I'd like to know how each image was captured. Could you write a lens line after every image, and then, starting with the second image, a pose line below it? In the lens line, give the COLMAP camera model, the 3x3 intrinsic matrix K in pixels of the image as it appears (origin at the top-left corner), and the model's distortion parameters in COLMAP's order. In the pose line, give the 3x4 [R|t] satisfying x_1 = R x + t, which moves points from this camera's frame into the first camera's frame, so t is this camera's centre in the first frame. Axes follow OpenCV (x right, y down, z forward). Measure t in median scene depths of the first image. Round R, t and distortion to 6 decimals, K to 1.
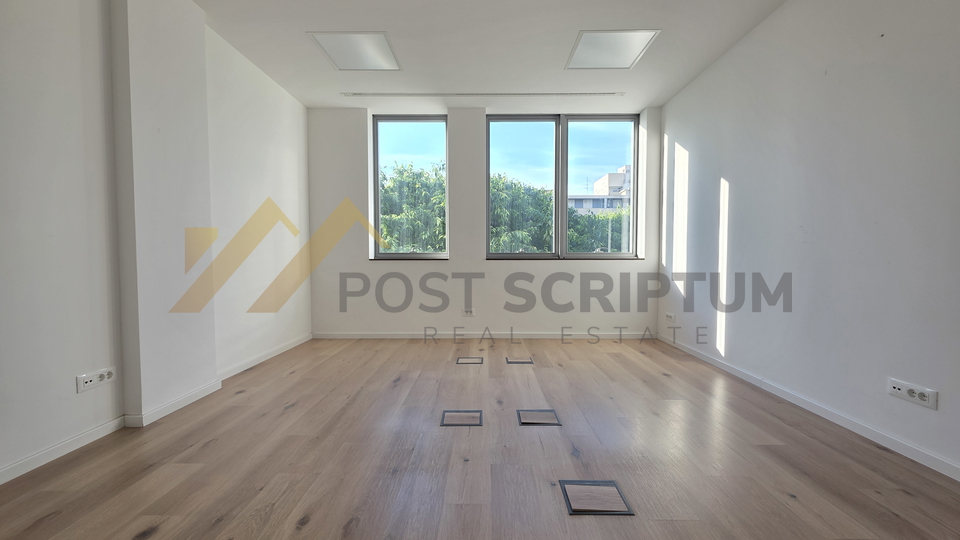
lens RADIAL K [[382.9, 0, 482.8], [0, 382.9, 273.1], [0, 0, 1]] dist [-0.001363, -0.000389]
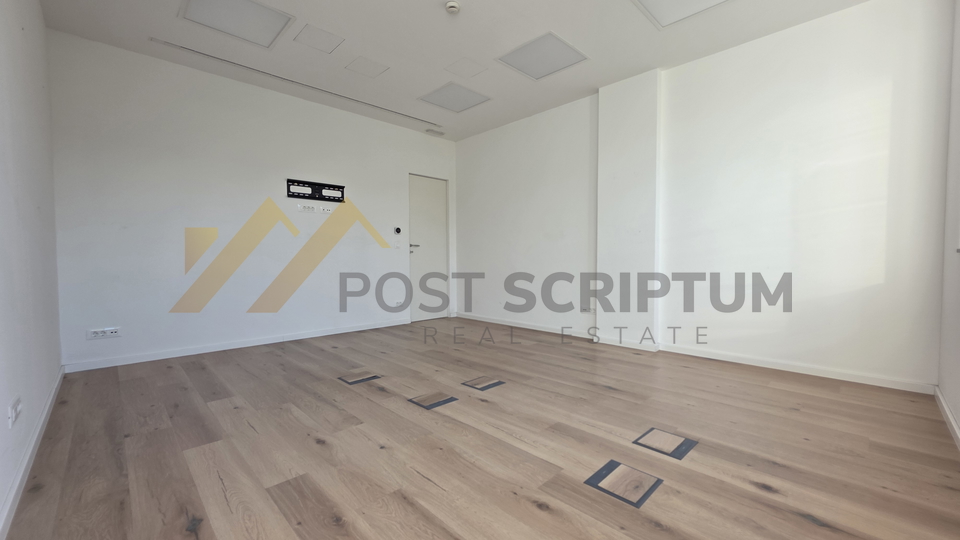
lens RADIAL K [[382.9, 0, 482.8], [0, 382.9, 273.1], [0, 0, 1]] dist [-0.001363, -0.000389]
pose [[-0.707839, 0.030057, -0.705734, 0.530022], [-0.025145, 0.997389, 0.067698, -0.033561], [0.705927, 0.065665, -0.705235, 1.228913]]
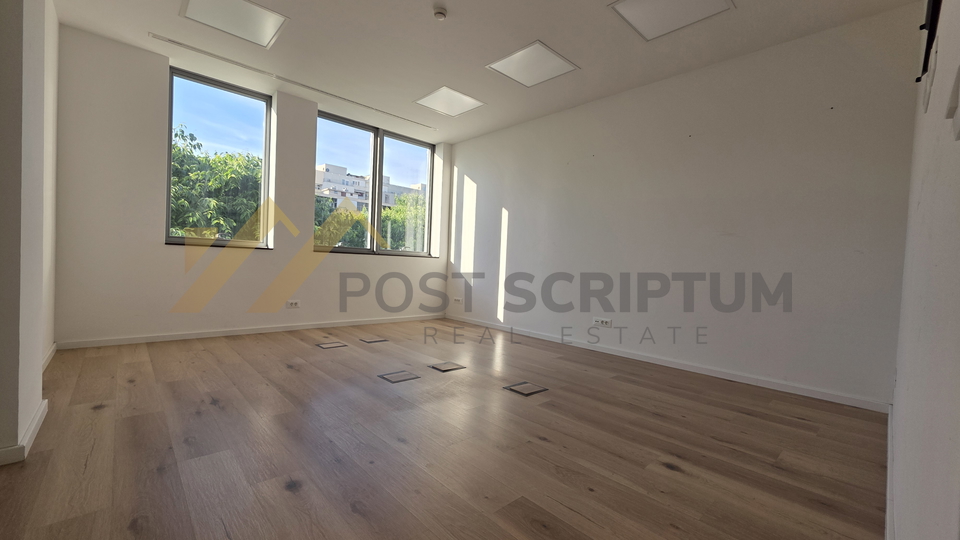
lens RADIAL K [[382.9, 0, 482.8], [0, 382.9, 273.1], [0, 0, 1]] dist [-0.001363, -0.000389]
pose [[0.722735, 0.015292, 0.690956, -0.489791], [-0.015688, 0.999861, -0.005719, 0.028192], [-0.690947, -0.006706, 0.722875, -0.064390]]
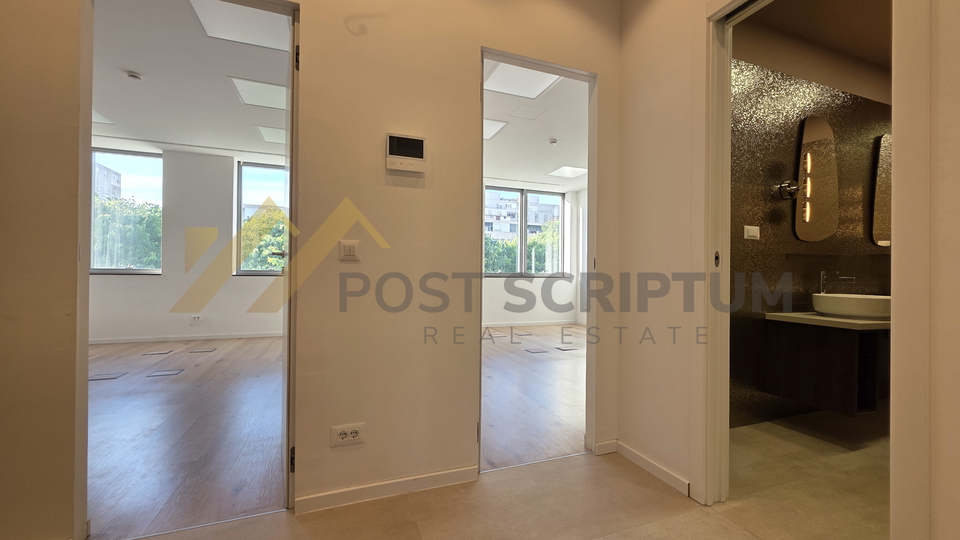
lens RADIAL K [[382.9, 0, 482.8], [0, 382.9, 273.1], [0, 0, 1]] dist [-0.001363, -0.000389]
pose [[0.931644, 0.012354, 0.363161, -0.762641], [0.002462, 0.999184, -0.040306, 0.019185], [-0.363363, 0.038445, 0.930854, -0.630389]]
